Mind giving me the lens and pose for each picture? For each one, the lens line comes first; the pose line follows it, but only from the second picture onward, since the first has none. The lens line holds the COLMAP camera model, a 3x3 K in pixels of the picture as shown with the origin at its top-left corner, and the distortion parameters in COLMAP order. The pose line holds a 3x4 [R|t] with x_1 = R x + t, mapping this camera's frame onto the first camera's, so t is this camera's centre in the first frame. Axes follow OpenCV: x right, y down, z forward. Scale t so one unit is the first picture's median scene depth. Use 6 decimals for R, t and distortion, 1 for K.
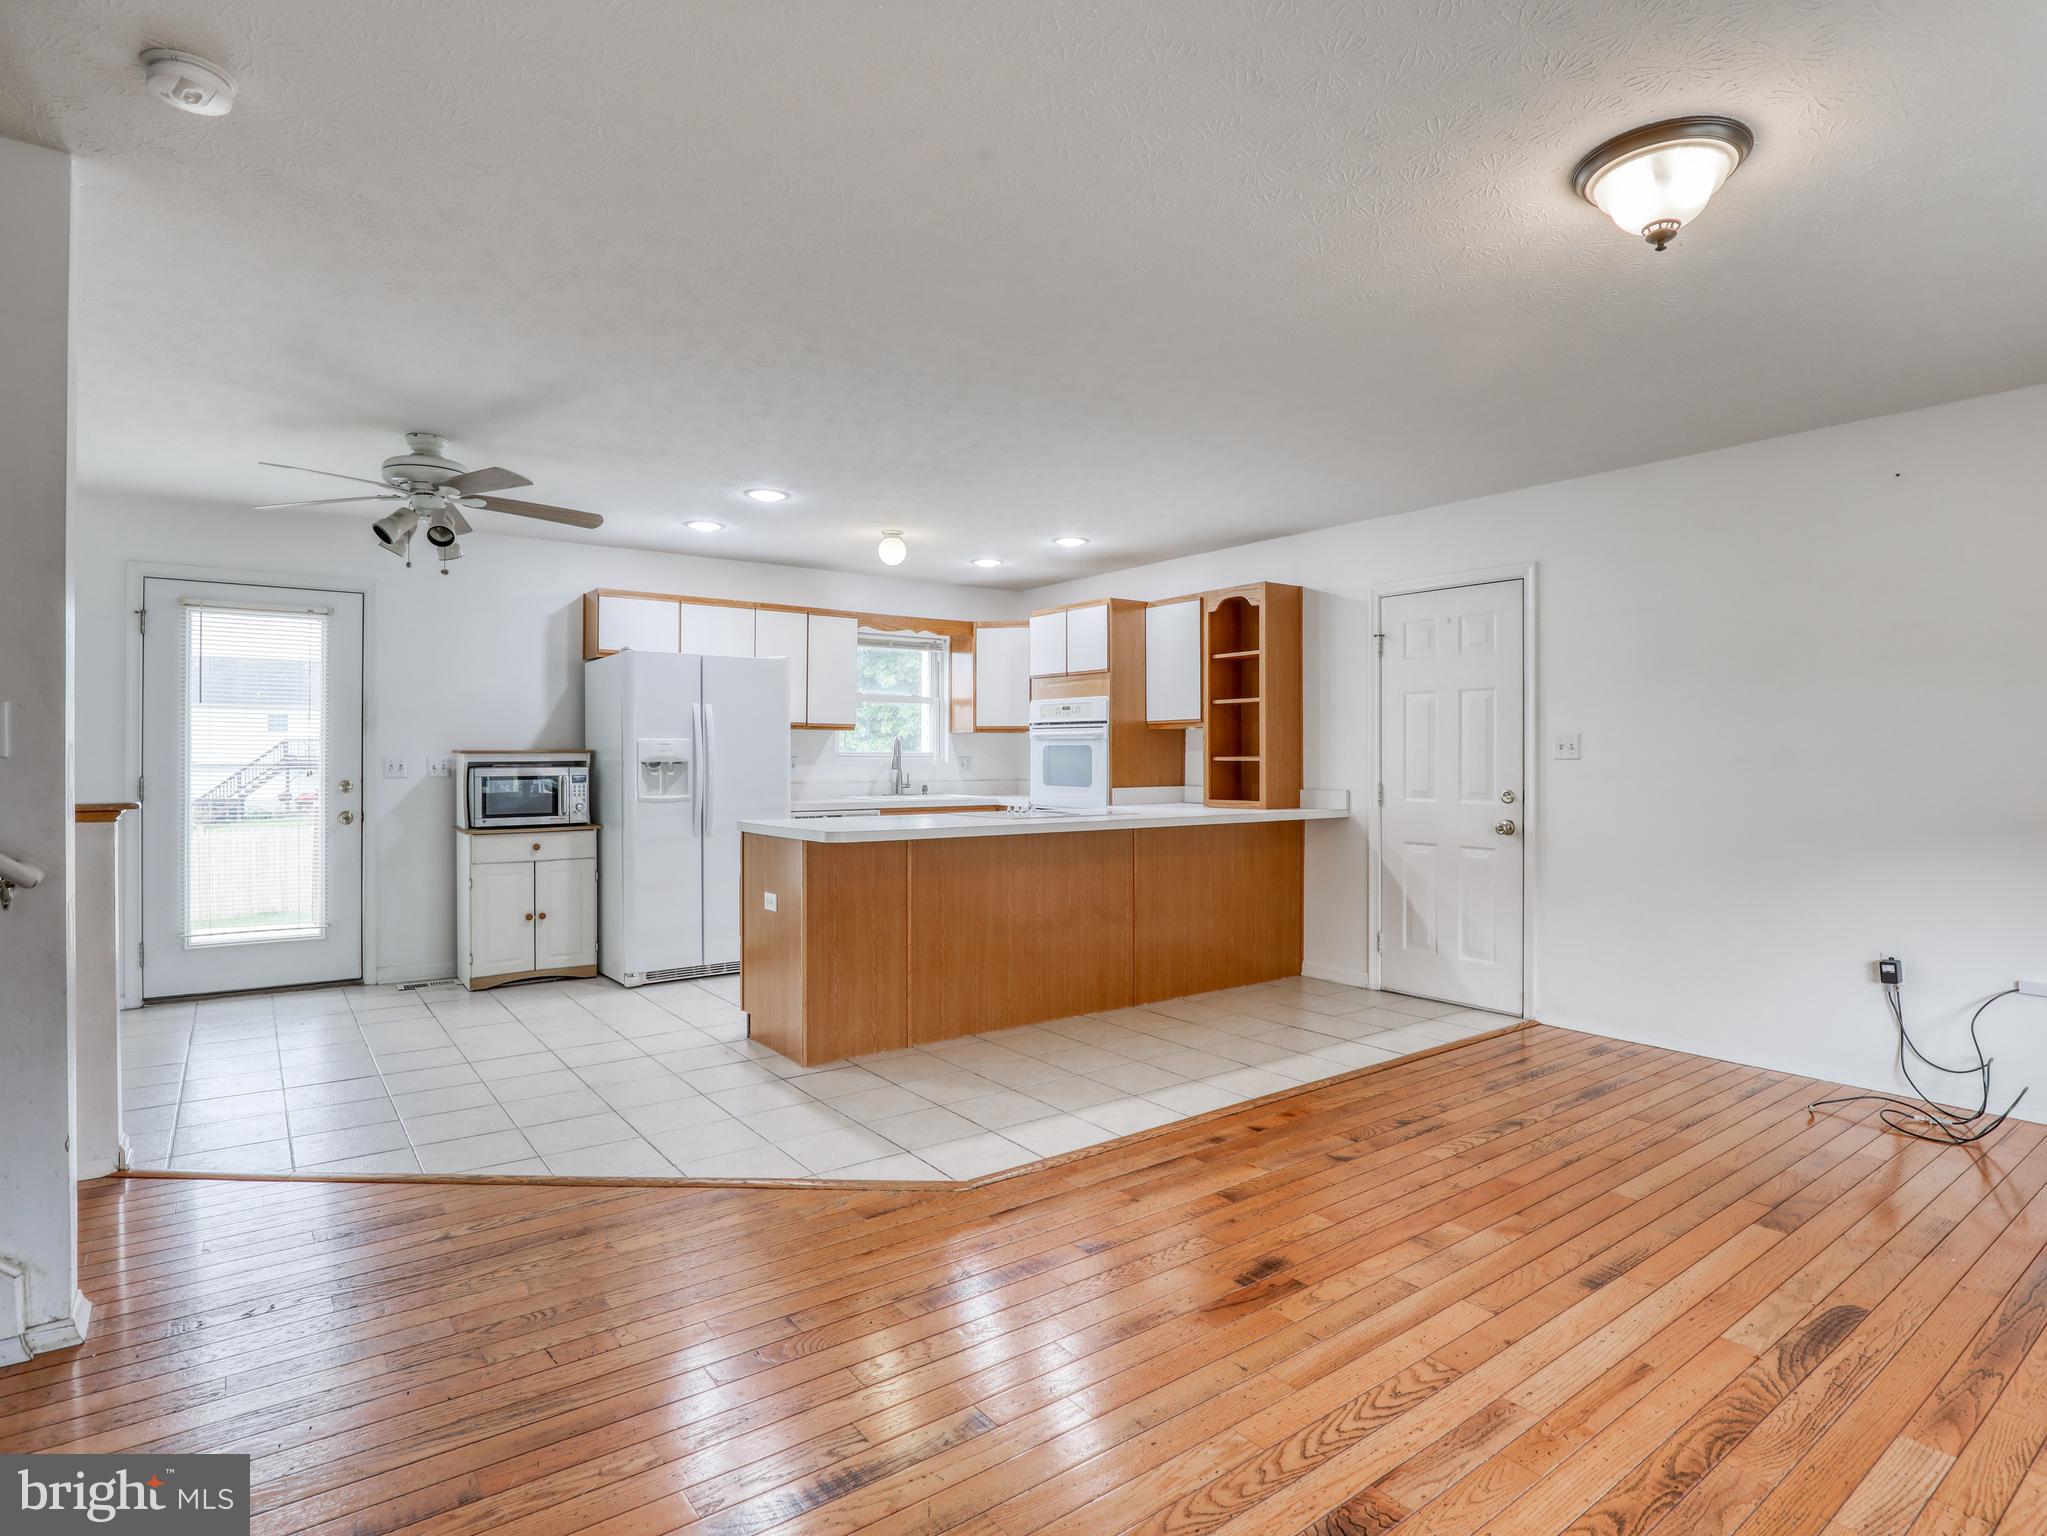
lens RADIAL K [[1065.9, 0, 1017.4], [0, 1065.9, 753.5], [0, 0, 1]] dist [-0.038269, 0.006868]
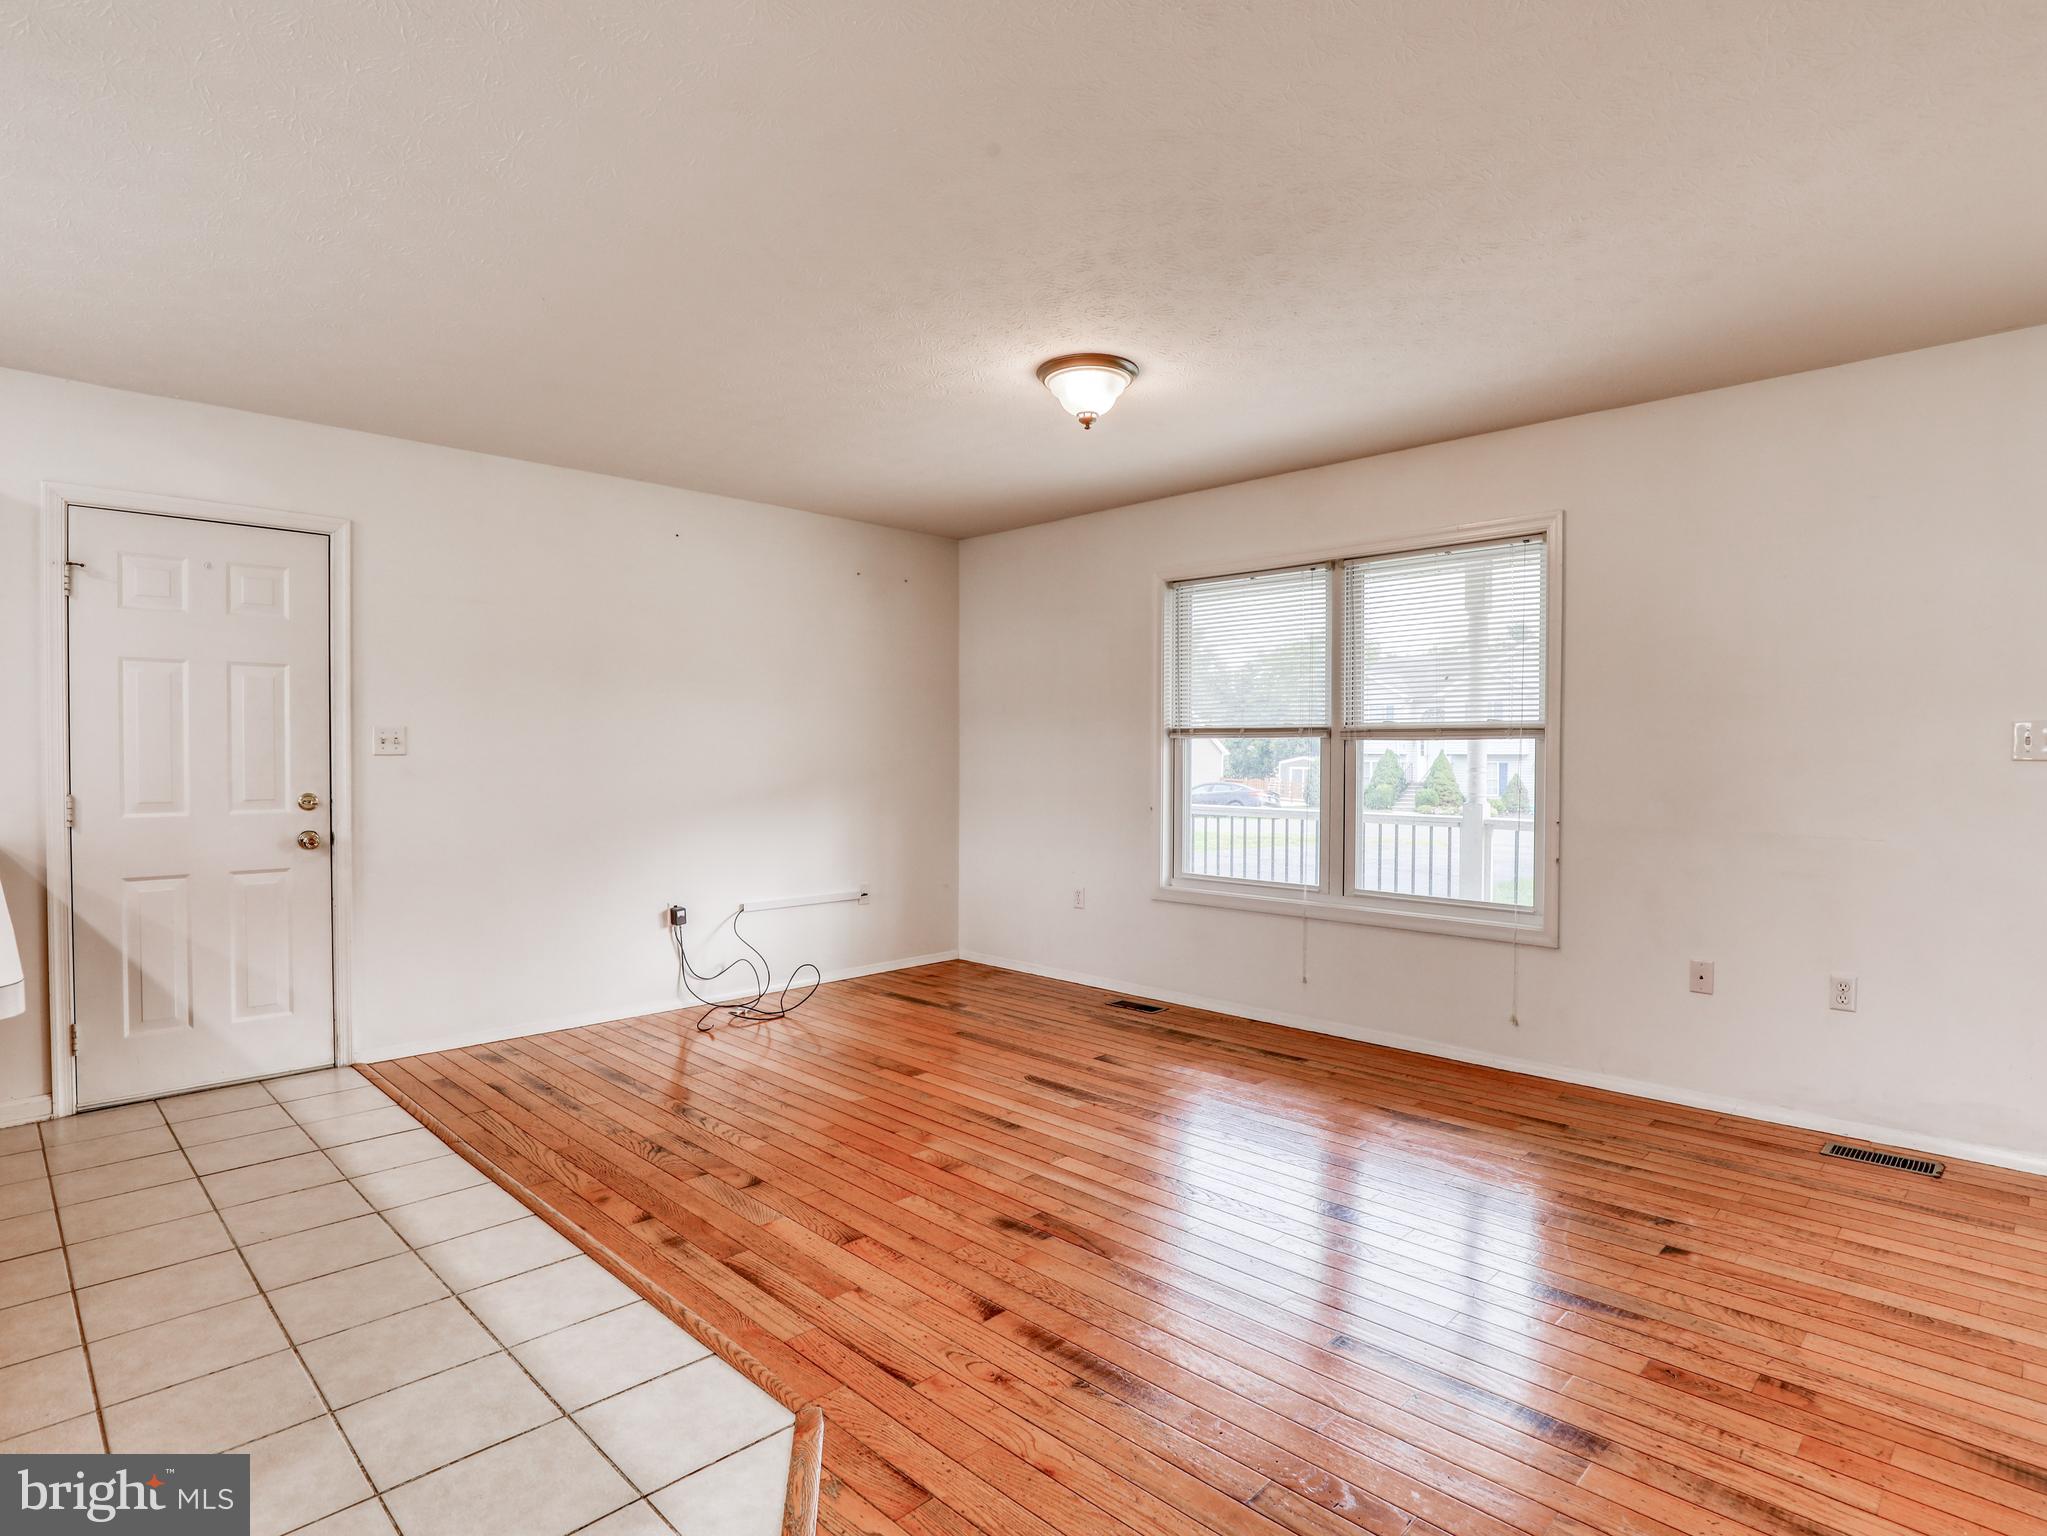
lens RADIAL K [[1085.4, 0, 1023.5], [0, 1085.4, 768.0], [0, 0, 1]] dist [-0.002635, -0.000158]
pose [[-0.146966, -0.015285, 0.989023, -0.559123], [-0.002140, 0.999883, 0.015135, 0.001711], [-0.989139, 0.000107, -0.146981, 0.753870]]
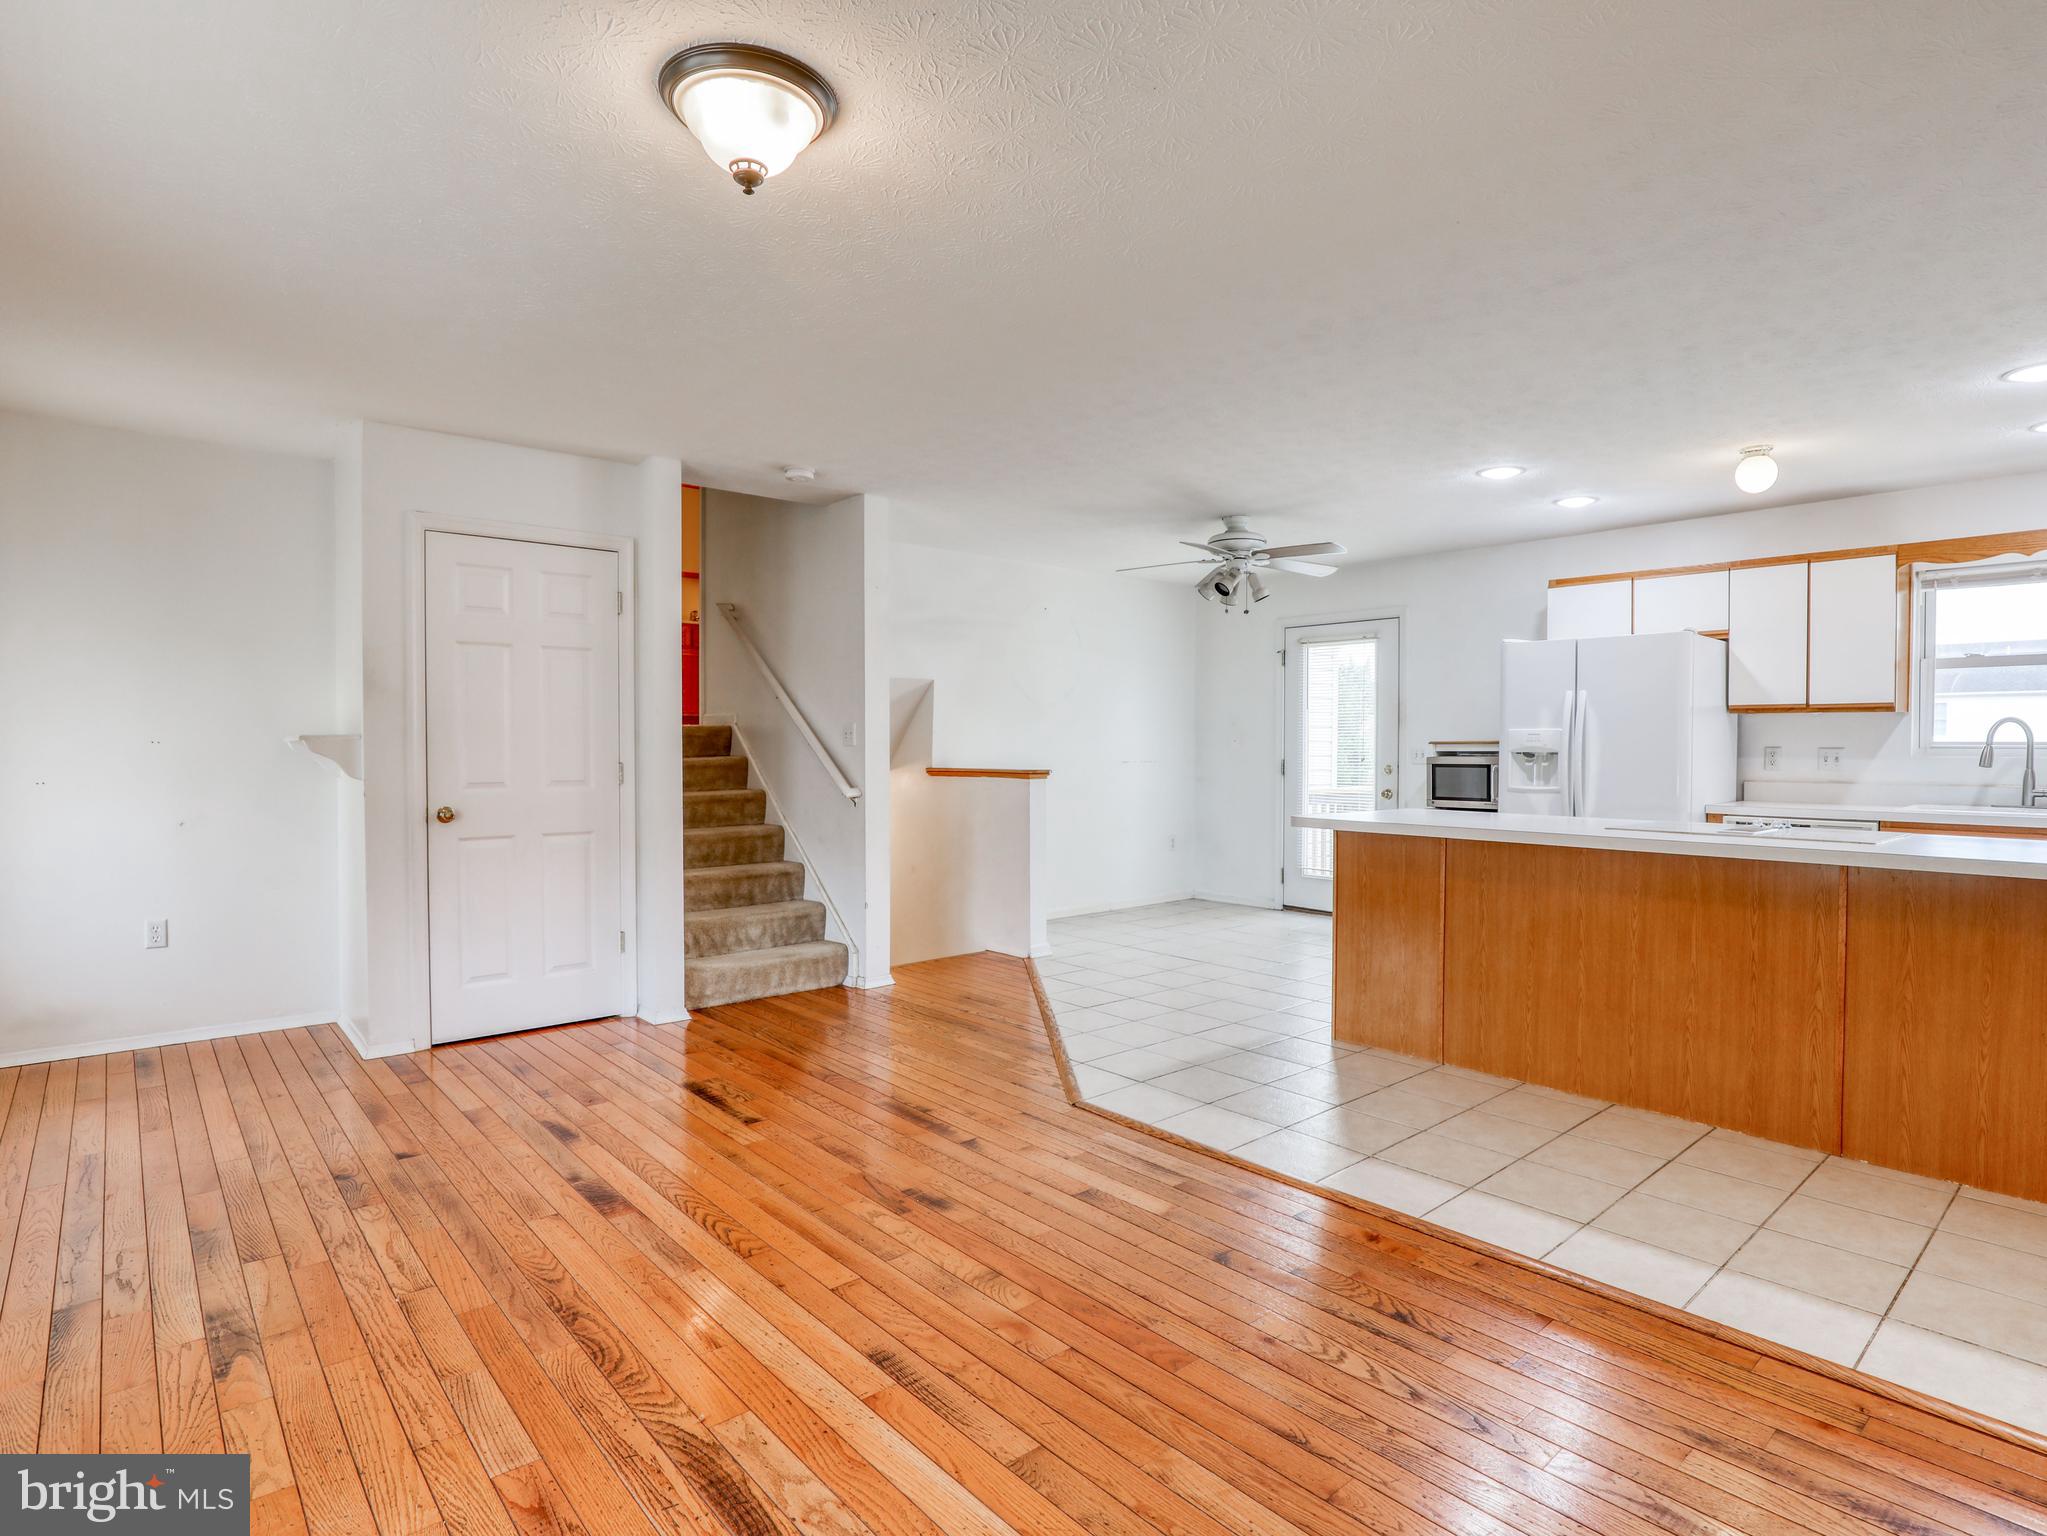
lens RADIAL K [[1067.6, 0, 1049.0], [0, 1067.6, 770.5], [0, 0, 1]] dist [-0.037206, 0.001109]
pose [[0.101098, 0.023525, -0.994598, 0.890190], [0.000846, 0.999718, 0.023732, 0.001635], [0.994876, -0.003240, 0.101050, 0.660396]]
